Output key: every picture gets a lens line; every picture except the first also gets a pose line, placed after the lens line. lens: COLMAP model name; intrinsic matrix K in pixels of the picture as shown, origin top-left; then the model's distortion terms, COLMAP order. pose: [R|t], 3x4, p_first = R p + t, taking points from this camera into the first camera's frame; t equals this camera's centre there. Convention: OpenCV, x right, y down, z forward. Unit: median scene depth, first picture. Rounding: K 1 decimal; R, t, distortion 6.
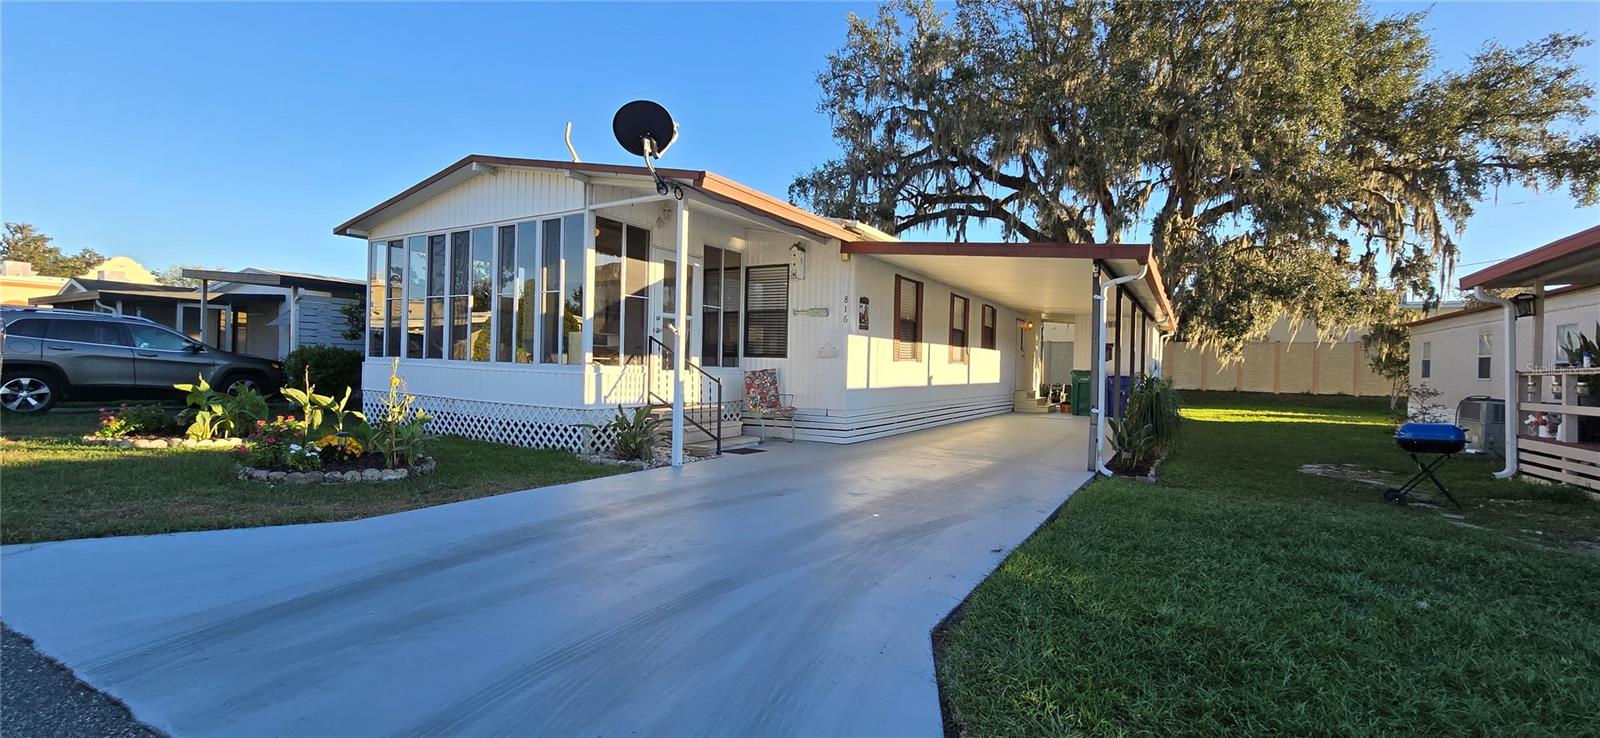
lens RADIAL K [[657.8, 0, 801.6], [0, 657.8, 367.9], [0, 0, 1]] dist [-0.001540, -0.000459]
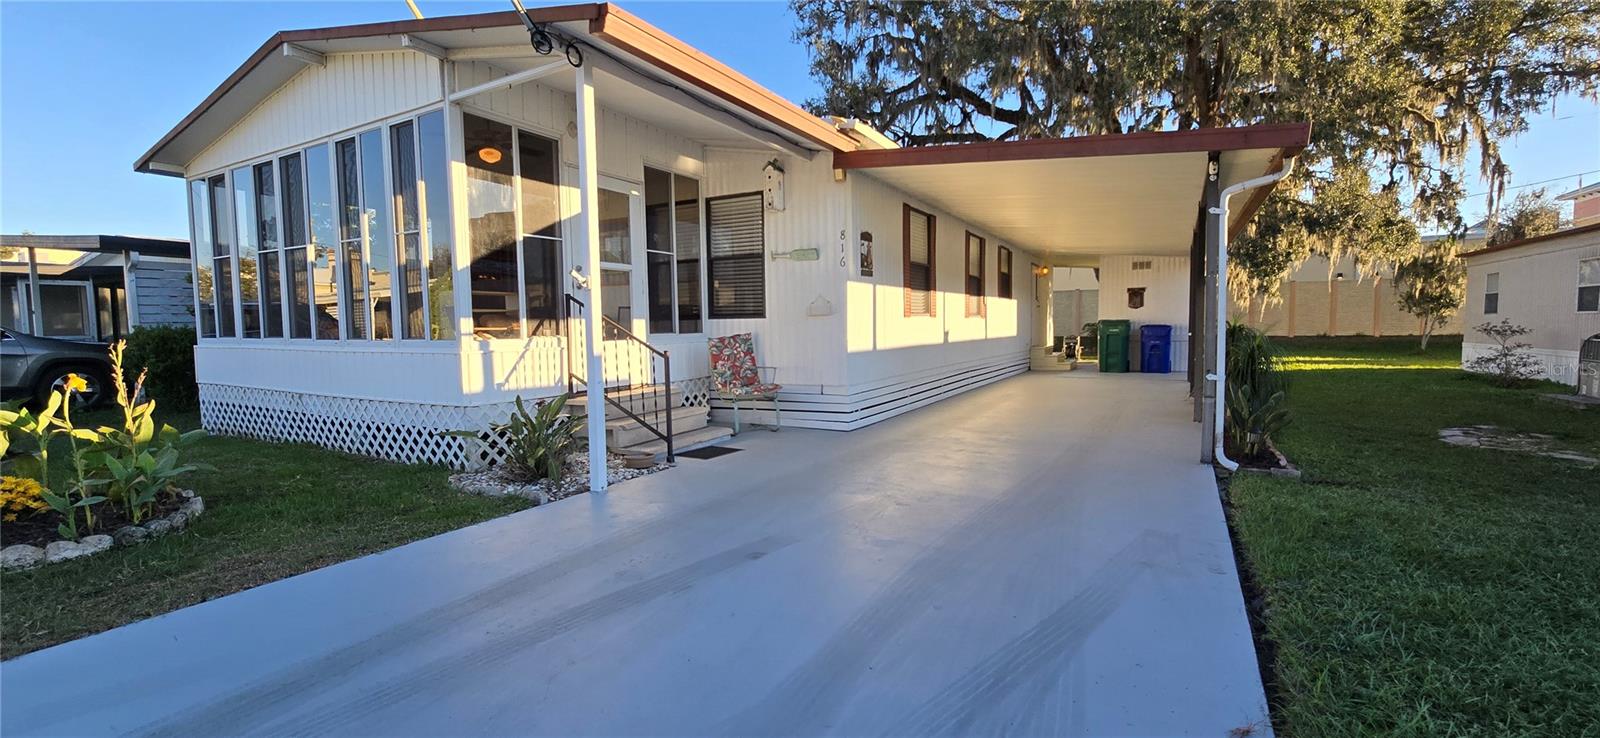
lens RADIAL K [[657.8, 0, 802.3], [0, 657.8, 366.5], [0, 0, 1]] dist [-0.001540, -0.000459]
pose [[0.998933, -0.040035, 0.023015, 0.000334], [0.038640, 0.997560, 0.058151, -0.002028], [-0.025287, -0.057199, 0.998042, 0.238199]]
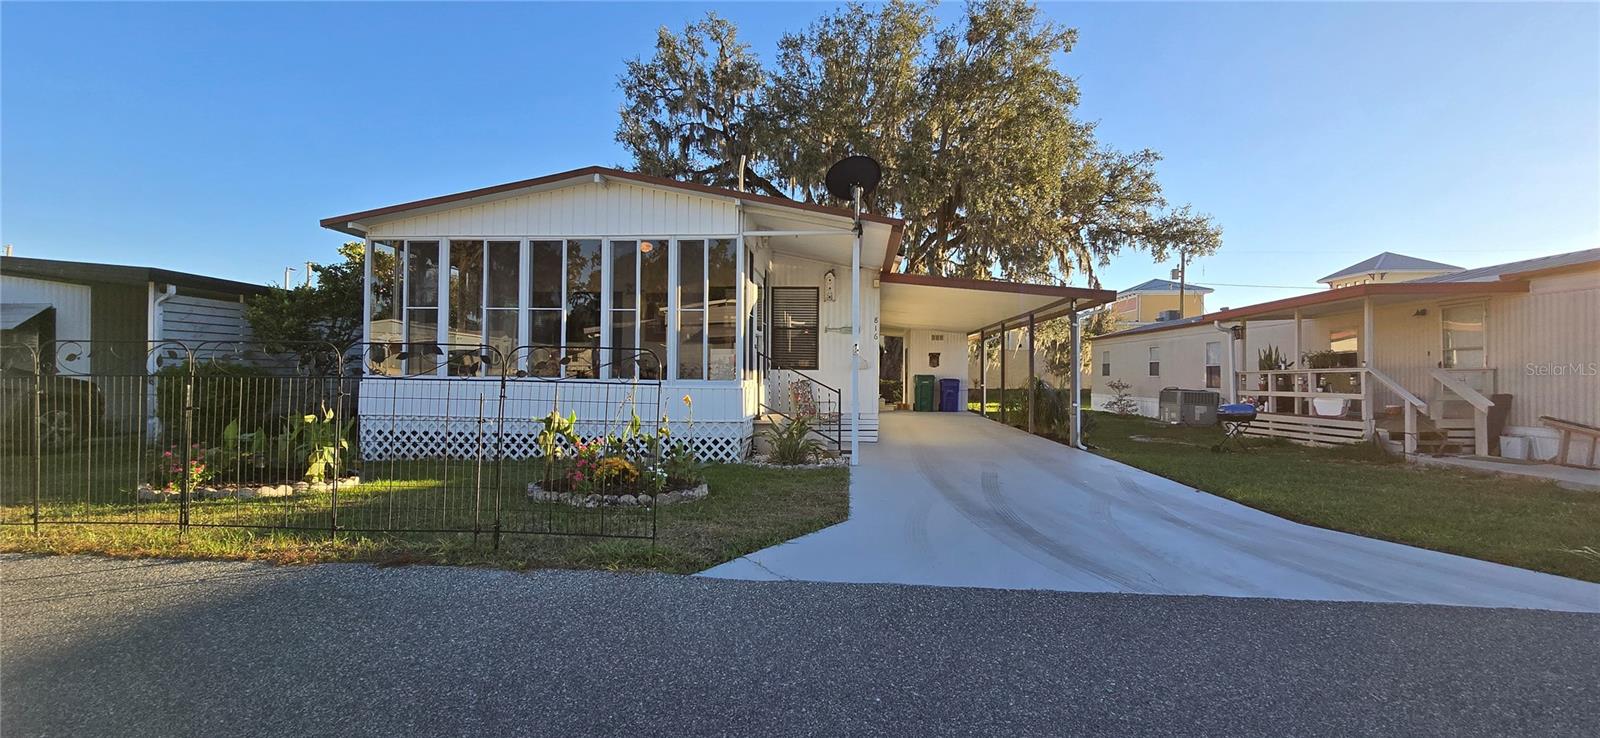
lens RADIAL K [[657.8, 0, 808.4], [0, 657.8, 367.2], [0, 0, 1]] dist [-0.001540, -0.000459]
pose [[0.890543, -0.012766, 0.454721, -0.528745], [0.016717, 0.999849, -0.004670, -0.014142], [-0.454592, 0.011760, 0.890622, -0.002593]]
